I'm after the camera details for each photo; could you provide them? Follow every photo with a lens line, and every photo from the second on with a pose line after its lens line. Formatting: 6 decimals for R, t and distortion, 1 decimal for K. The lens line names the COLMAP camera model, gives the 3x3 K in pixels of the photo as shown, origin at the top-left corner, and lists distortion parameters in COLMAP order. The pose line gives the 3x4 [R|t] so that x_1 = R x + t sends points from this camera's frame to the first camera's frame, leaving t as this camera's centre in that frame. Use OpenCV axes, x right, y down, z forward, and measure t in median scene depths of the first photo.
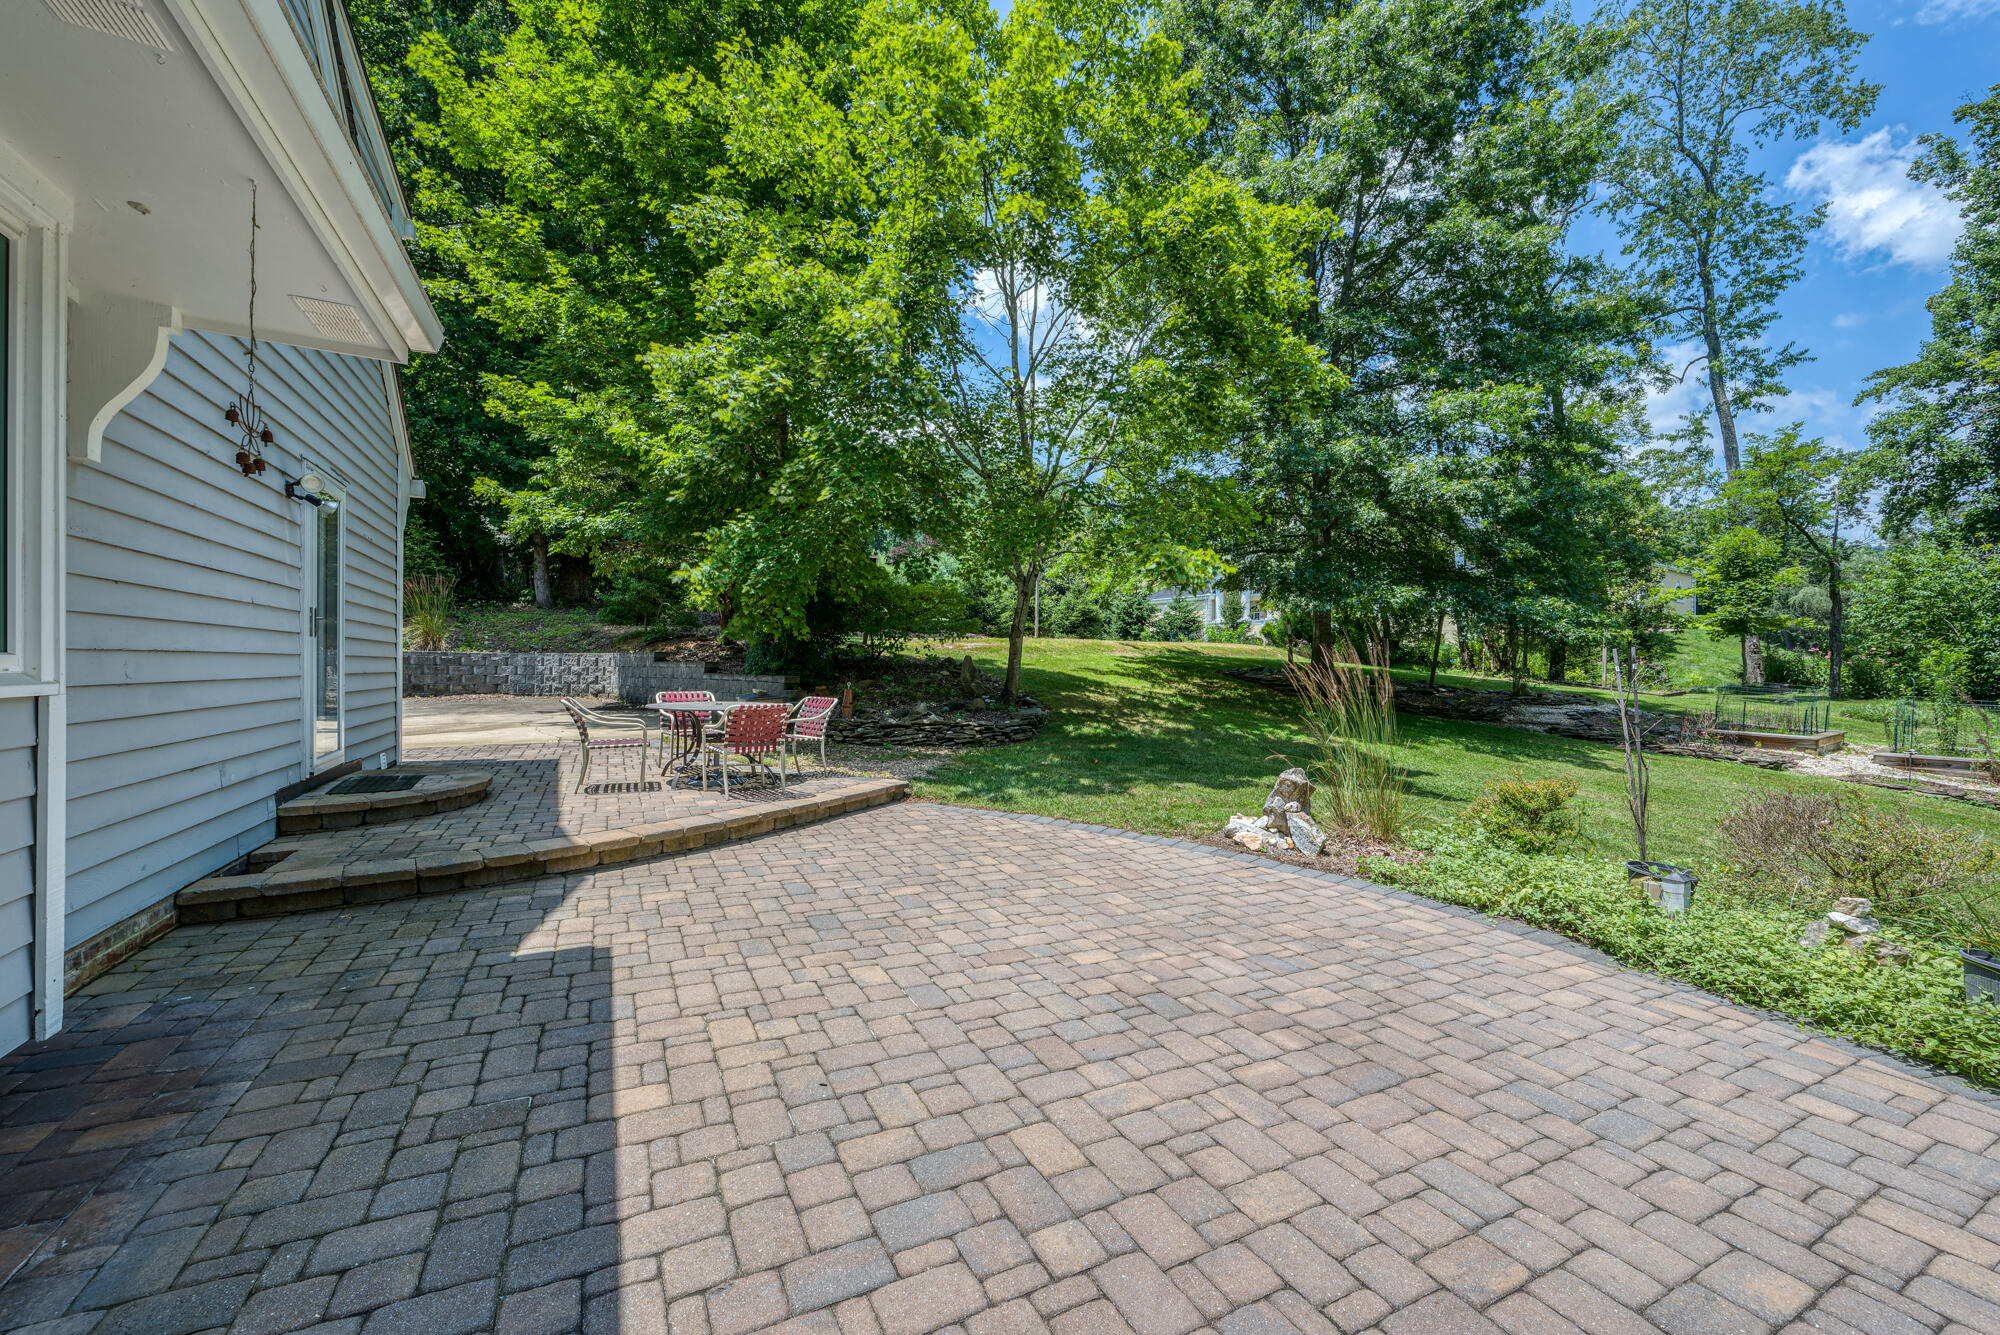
lens RADIAL K [[782.3, 0, 994.3], [0, 782.3, 668.4], [0, 0, 1]] dist [0.001086, -0.001357]
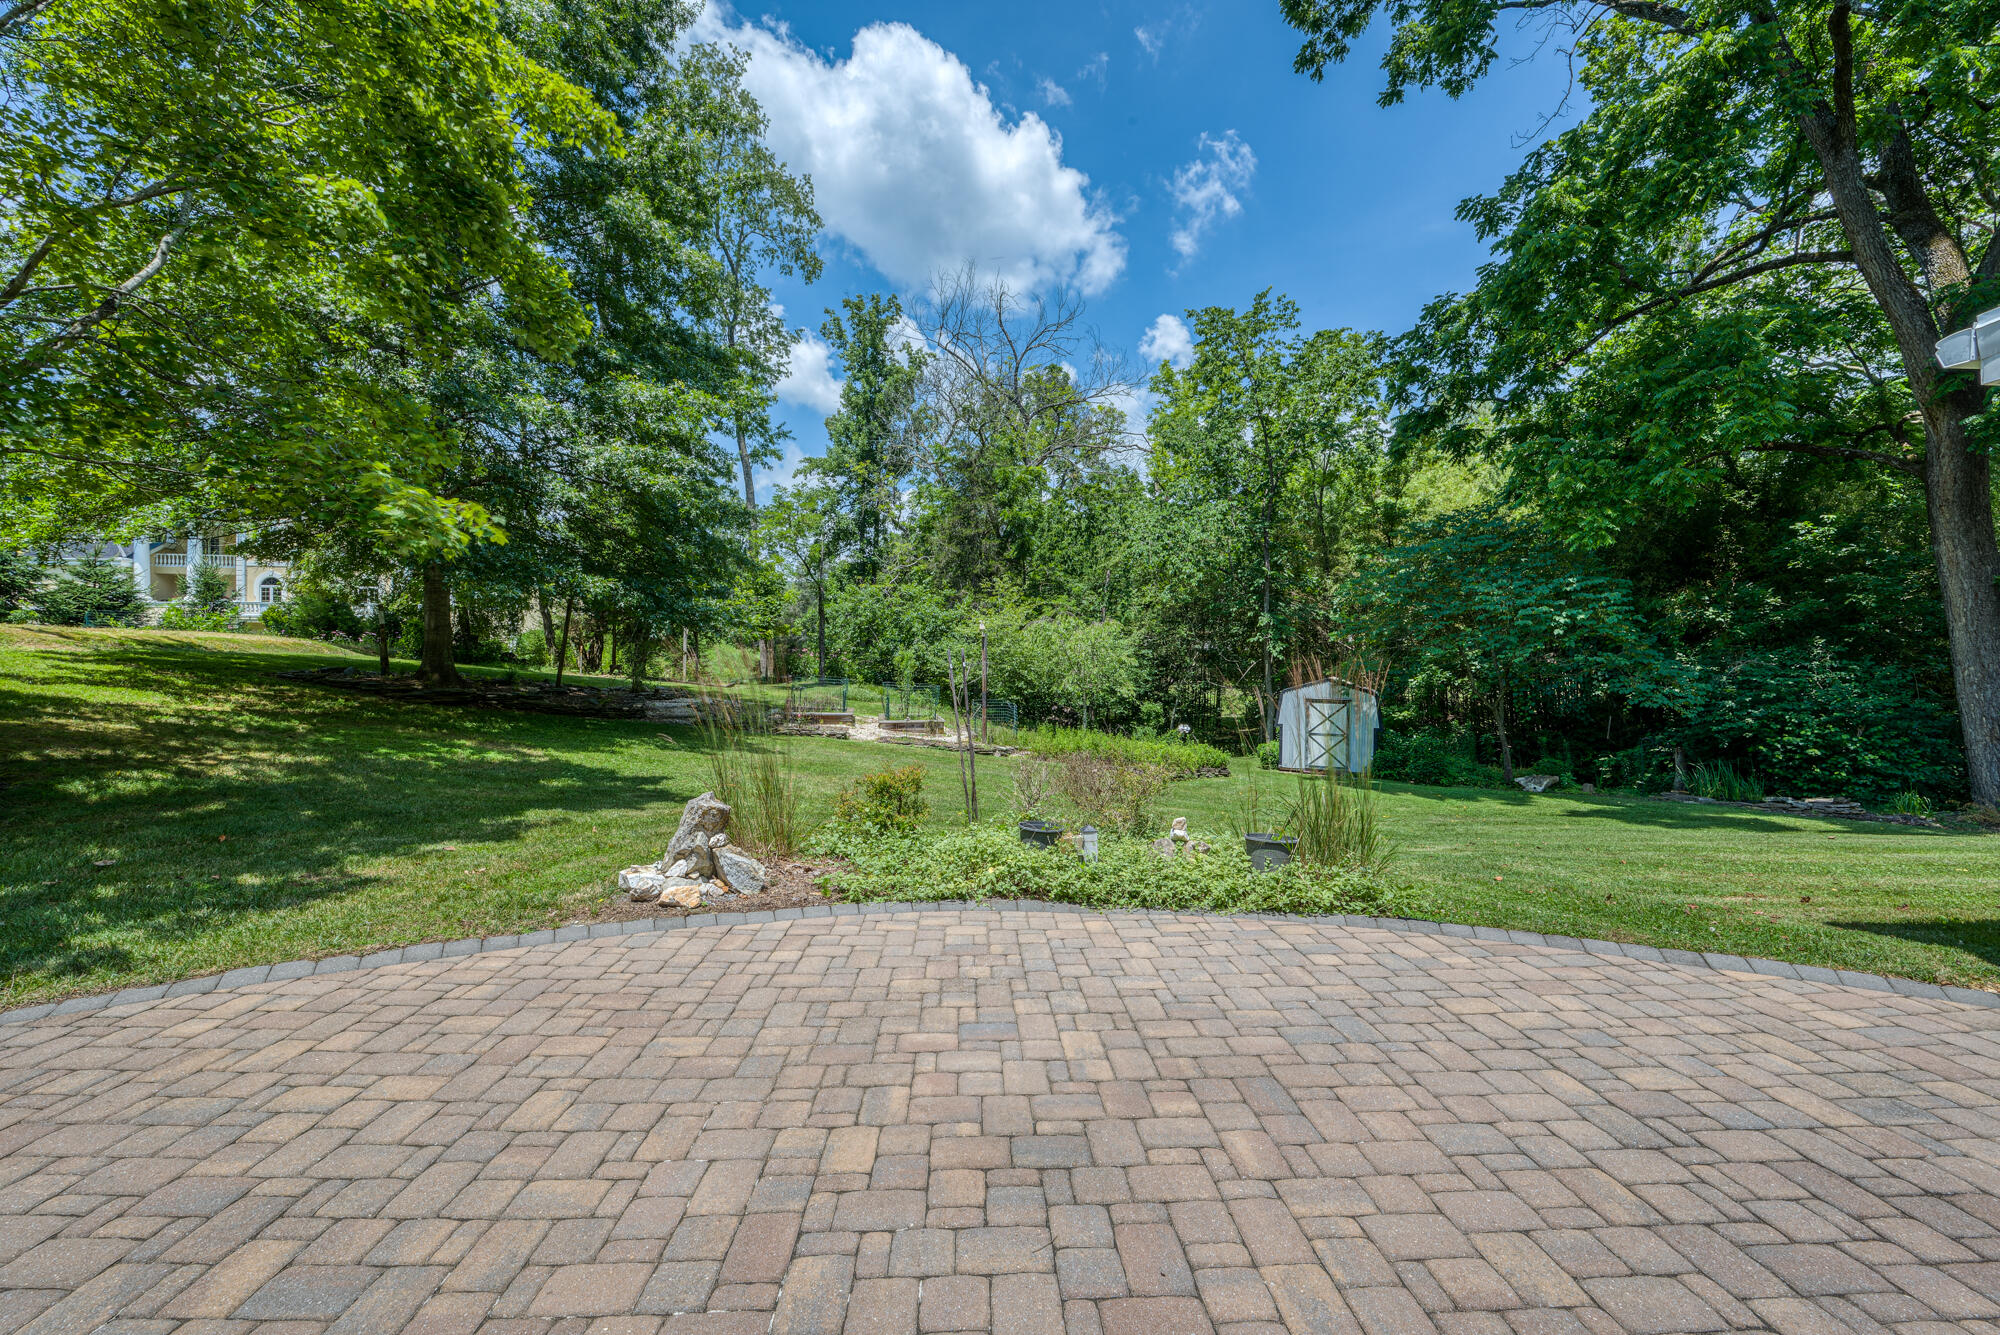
lens RADIAL K [[782.3, 0, 998.3], [0, 782.3, 665.8], [0, 0, 1]] dist [0.001086, -0.001357]
pose [[0.412523, -0.009903, 0.910893, -0.329789], [0.009039, 0.999936, 0.006777, -0.009548], [-0.910902, 0.005438, 0.412586, 0.559430]]
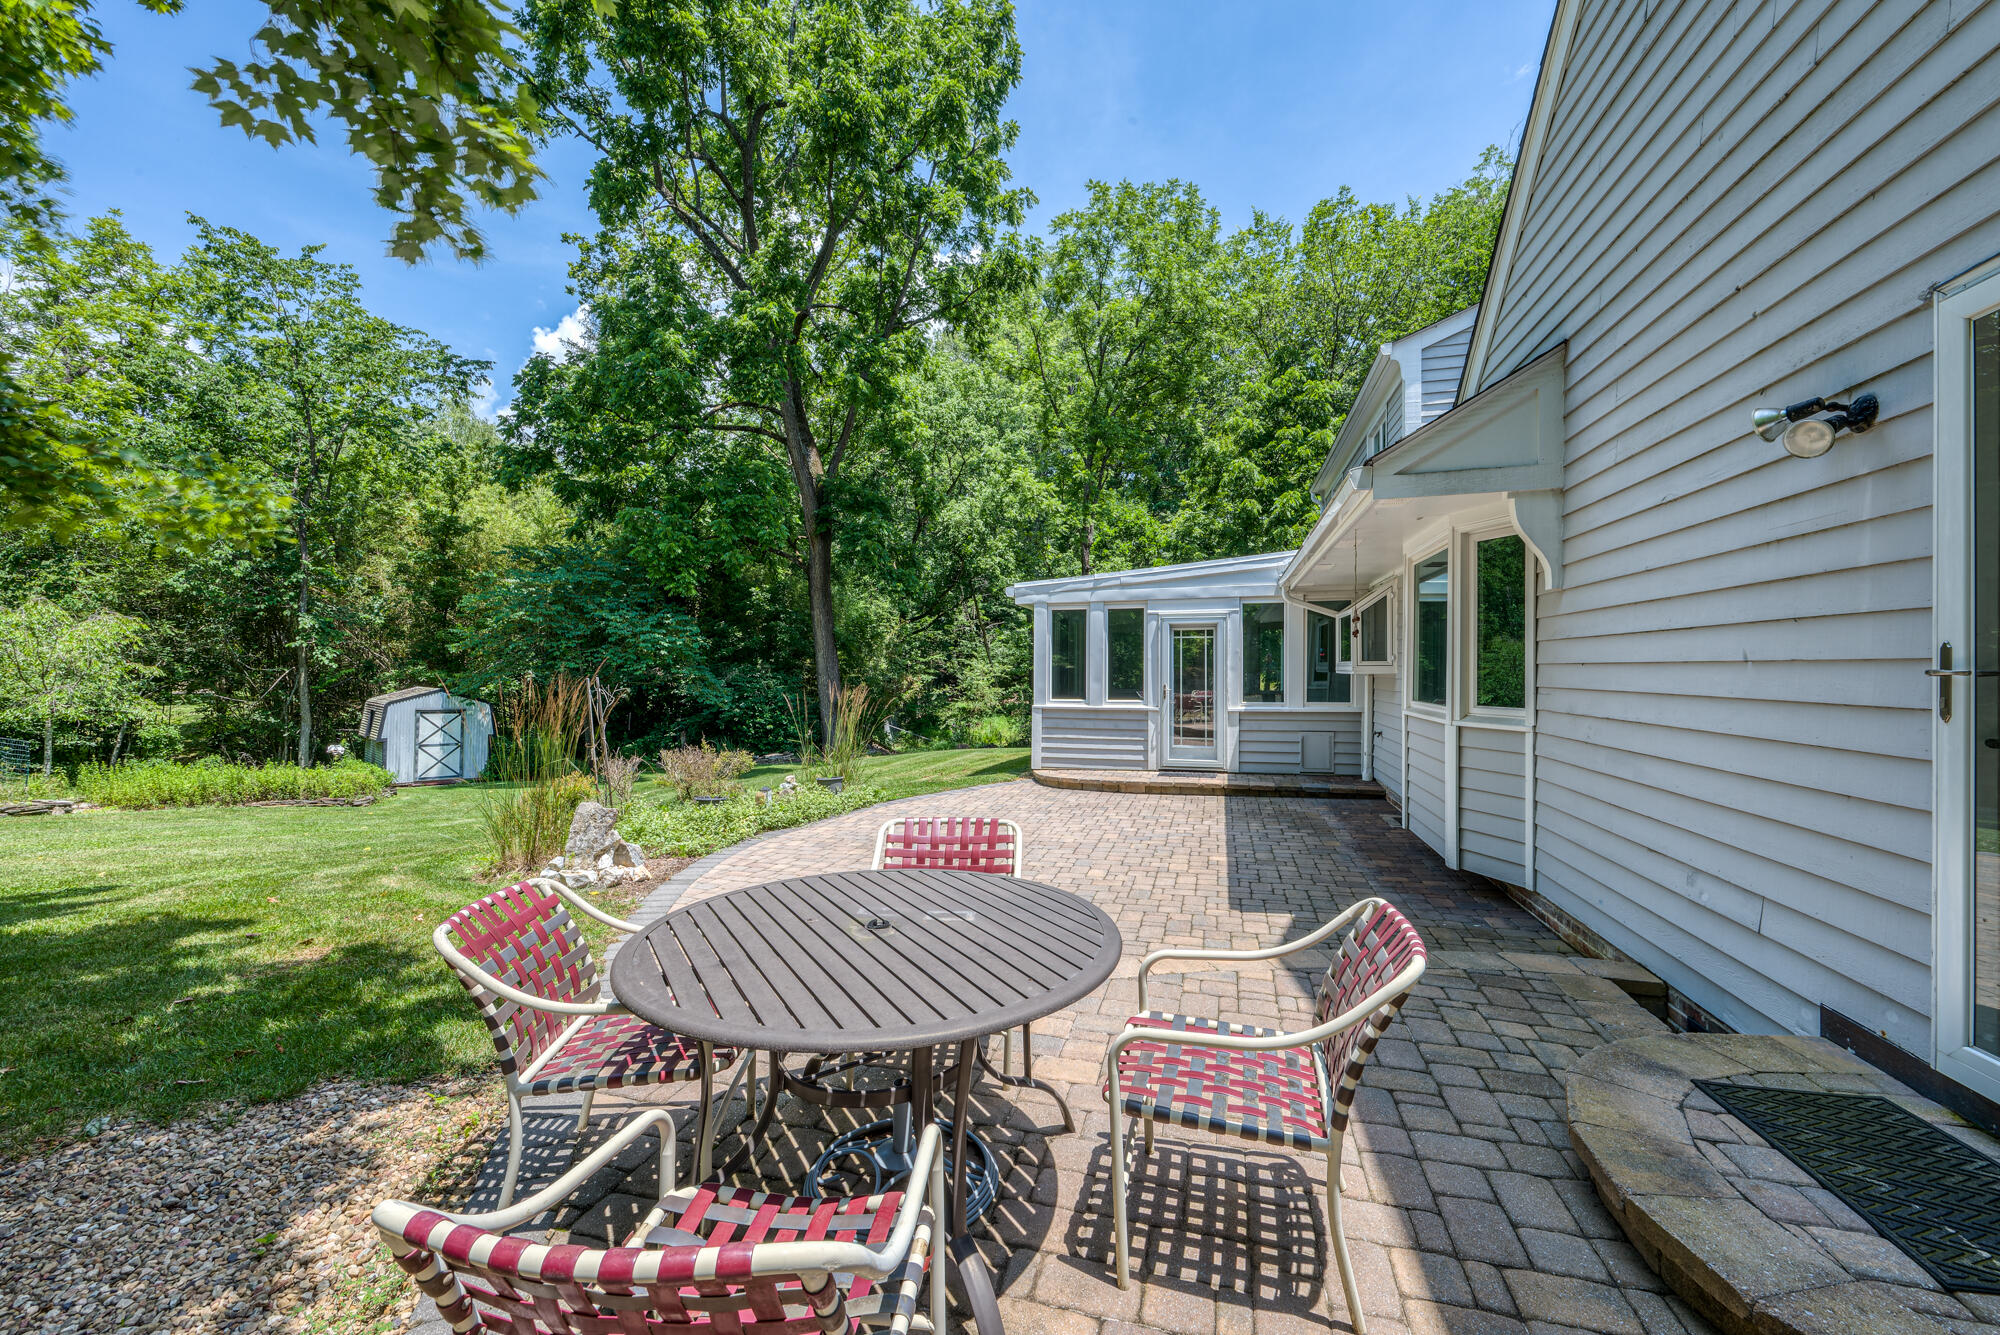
lens RADIAL K [[782.3, 0, 1001.7], [0, 782.3, 668.1], [0, 0, 1]] dist [0.001086, -0.001357]
pose [[-0.743104, -0.009617, 0.669107, -0.507654], [-0.006972, 0.999954, 0.006630, -0.026668], [-0.669139, 0.000262, -0.743137, 0.980475]]
